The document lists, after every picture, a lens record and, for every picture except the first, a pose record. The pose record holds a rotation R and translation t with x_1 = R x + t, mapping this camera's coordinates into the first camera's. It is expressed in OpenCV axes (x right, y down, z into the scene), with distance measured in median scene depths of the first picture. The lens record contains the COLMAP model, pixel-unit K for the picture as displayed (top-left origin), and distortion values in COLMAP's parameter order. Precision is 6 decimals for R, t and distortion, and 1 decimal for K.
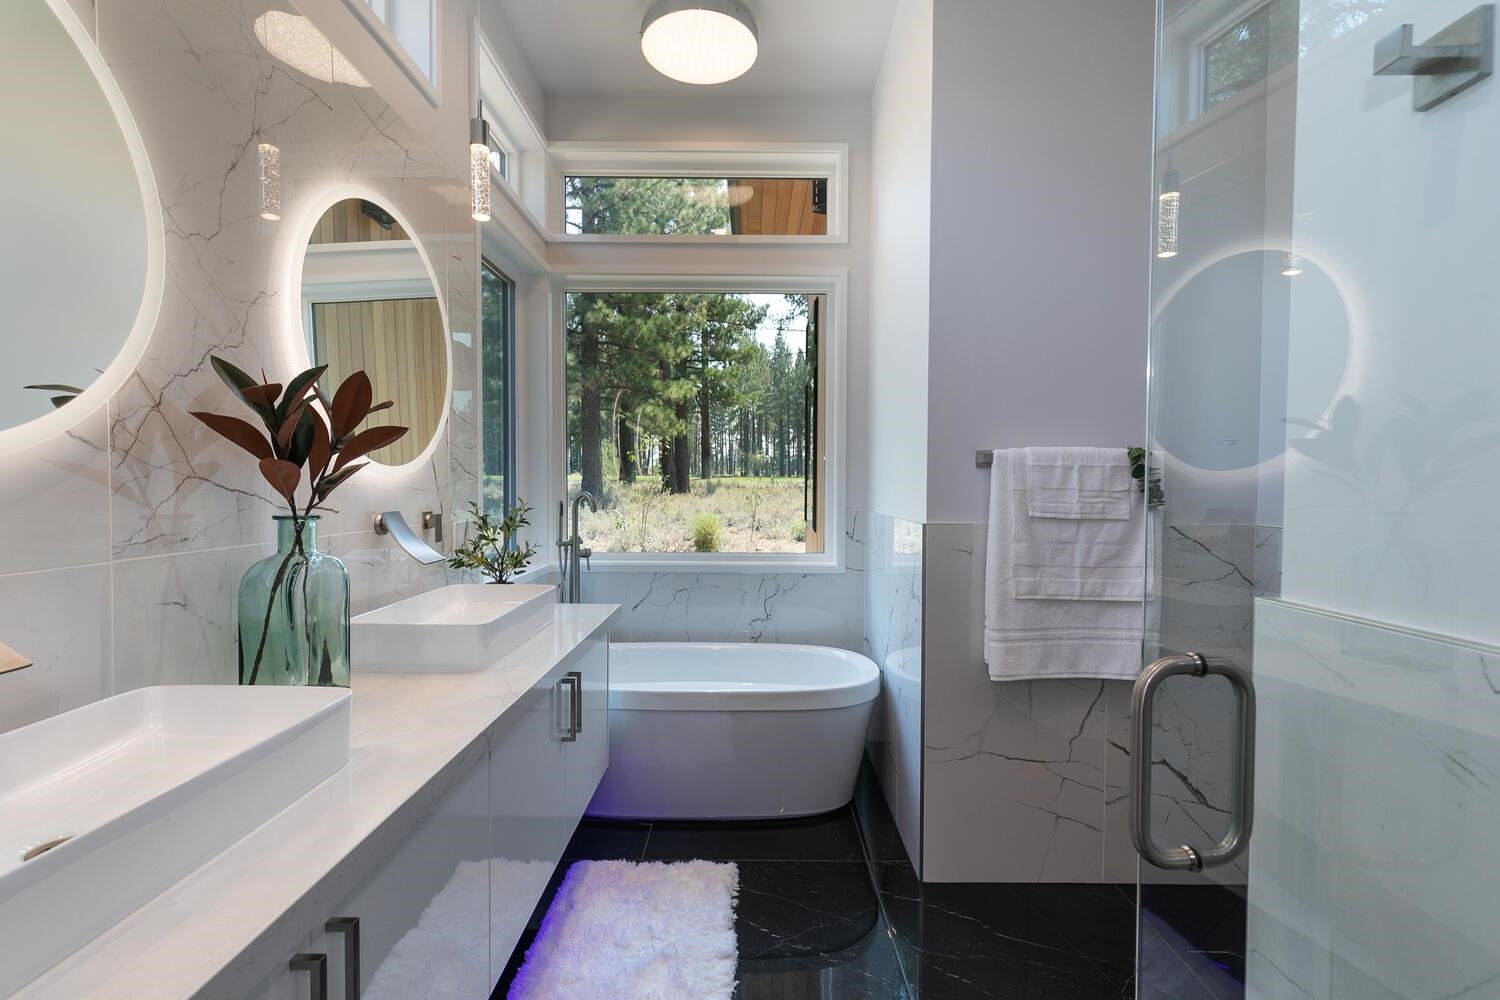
lens RADIAL K [[676.9, 0, 750.0], [0, 676.9, 500.0], [0, 0, 1]] dist [0.000249, -0.000690]
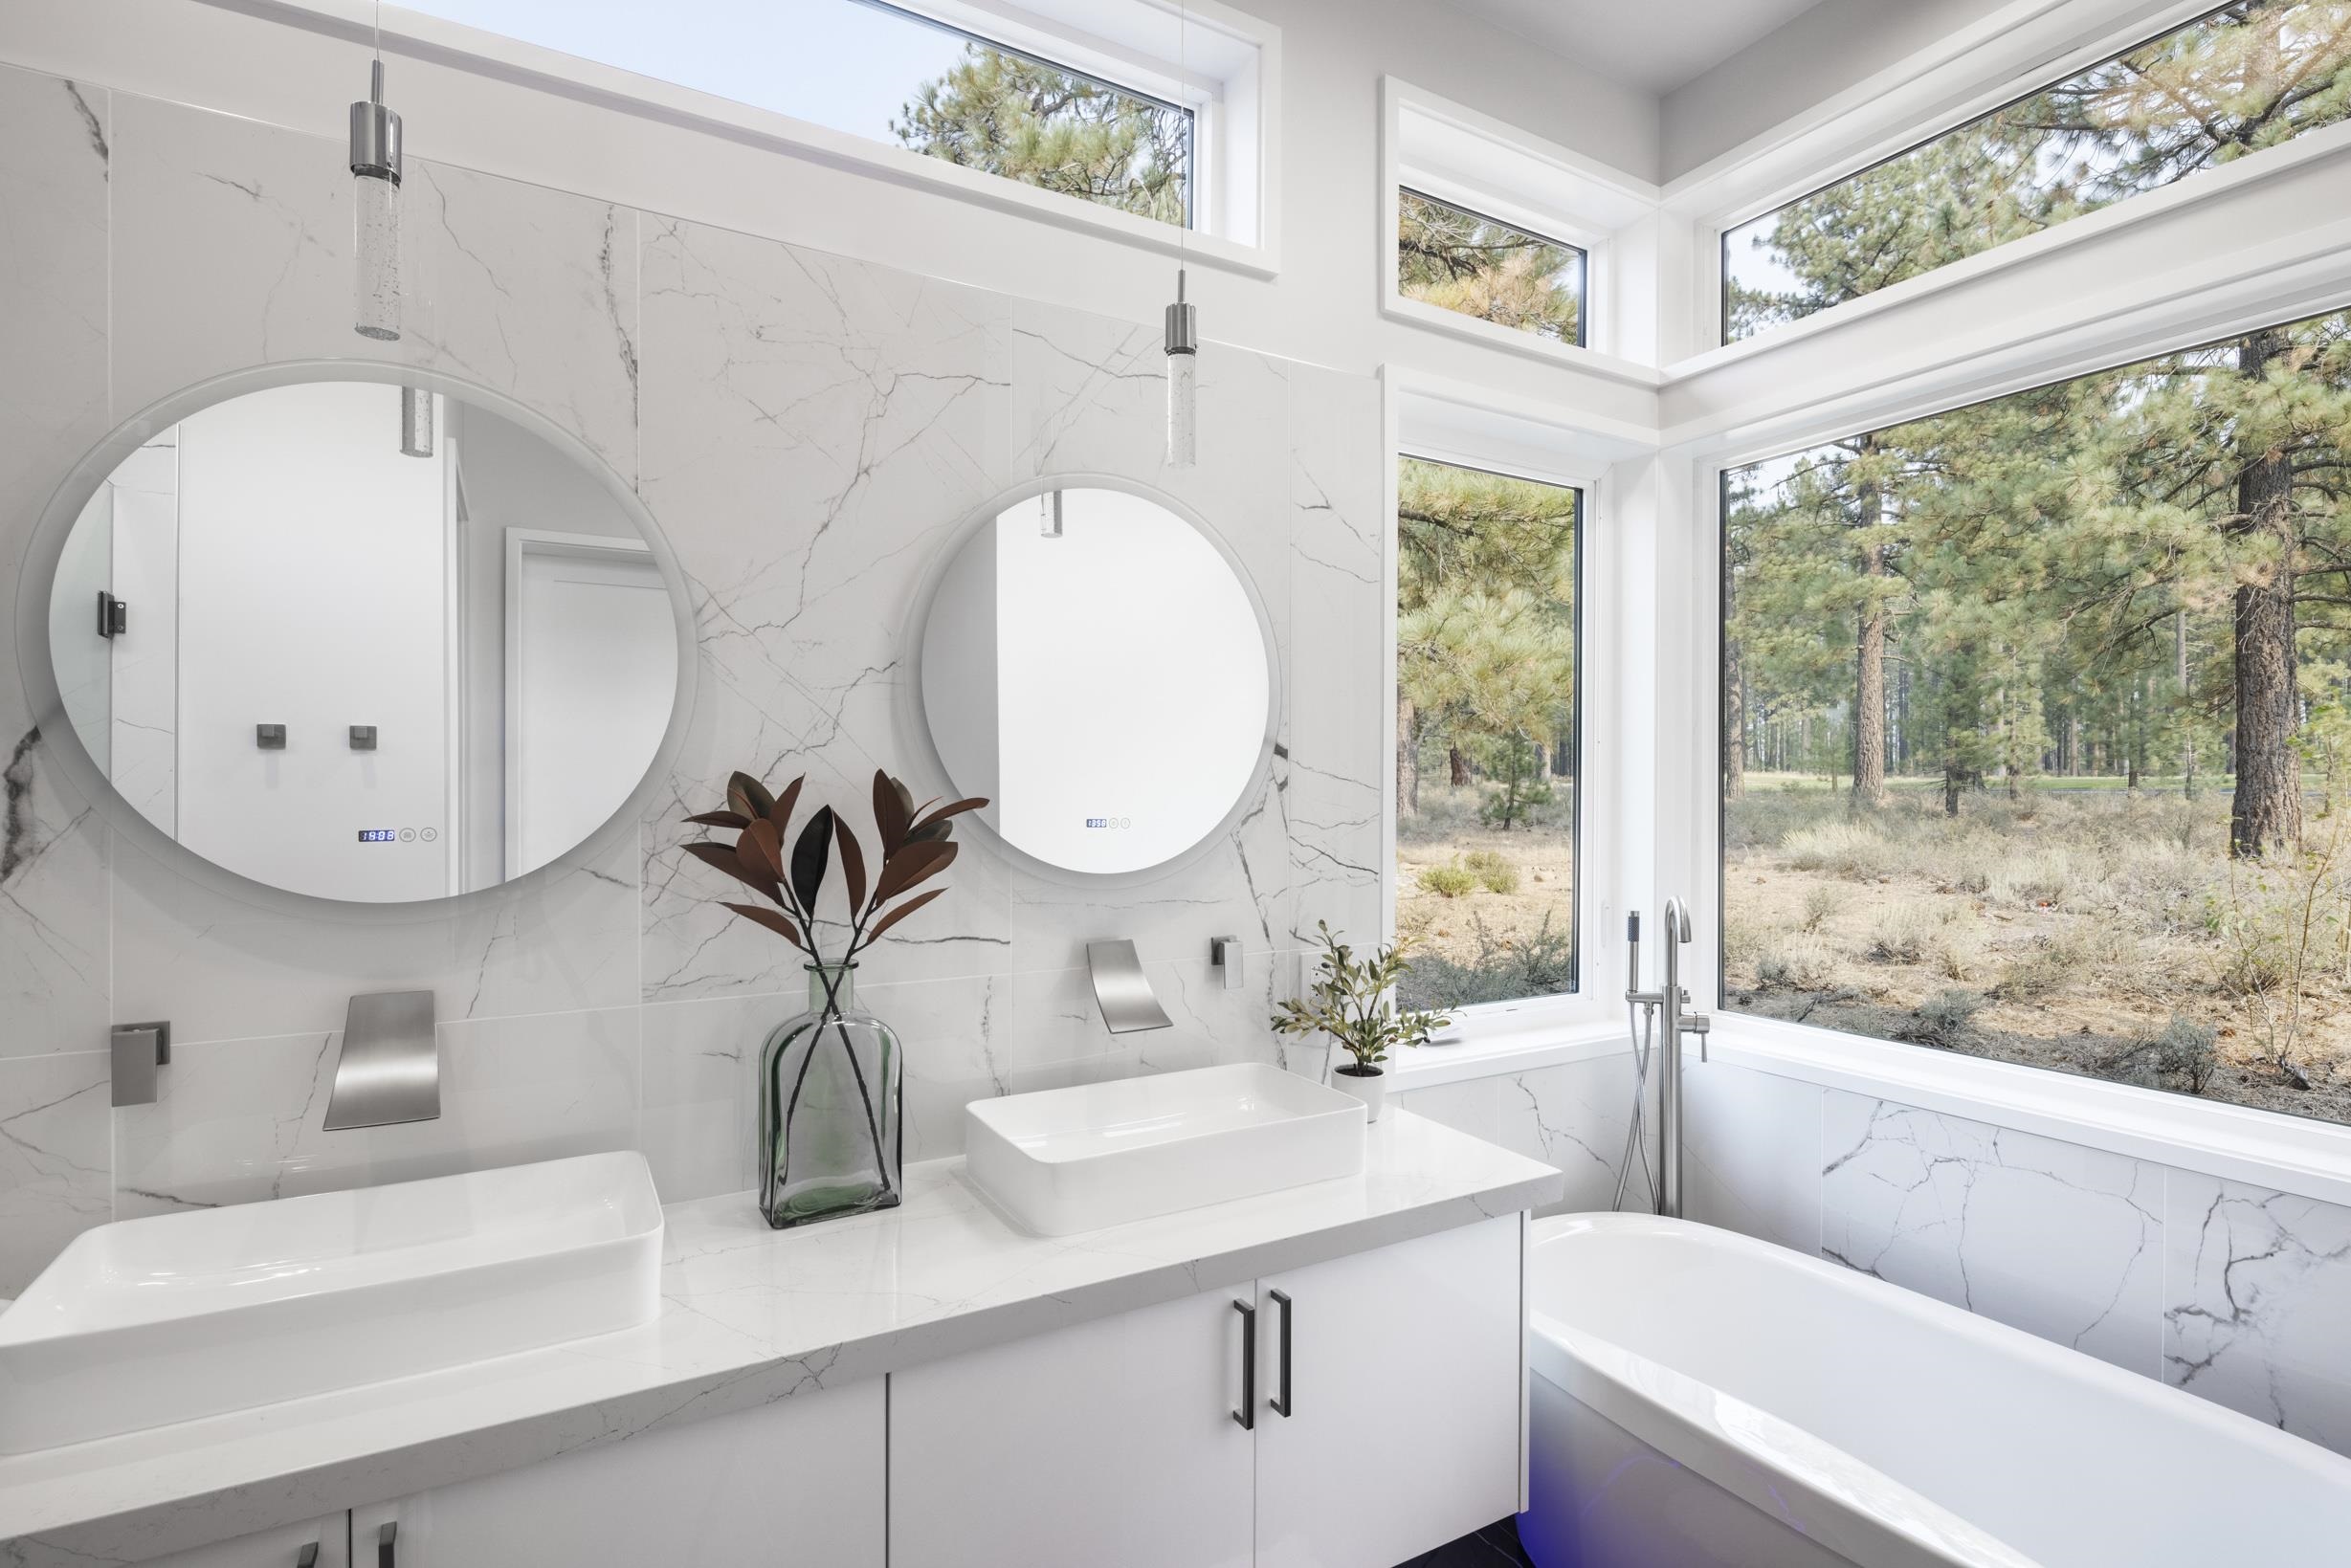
lens RADIAL K [[1143.4, 0, 1175.5], [0, 1143.4, 784.0], [0, 0, 1]] dist [0.003370, 0.000269]
pose [[0.491386, -0.001426, -0.870941, 0.554087], [-0.020195, 0.999711, -0.013031, -0.144464], [0.870708, 0.023991, 0.491216, 0.587276]]
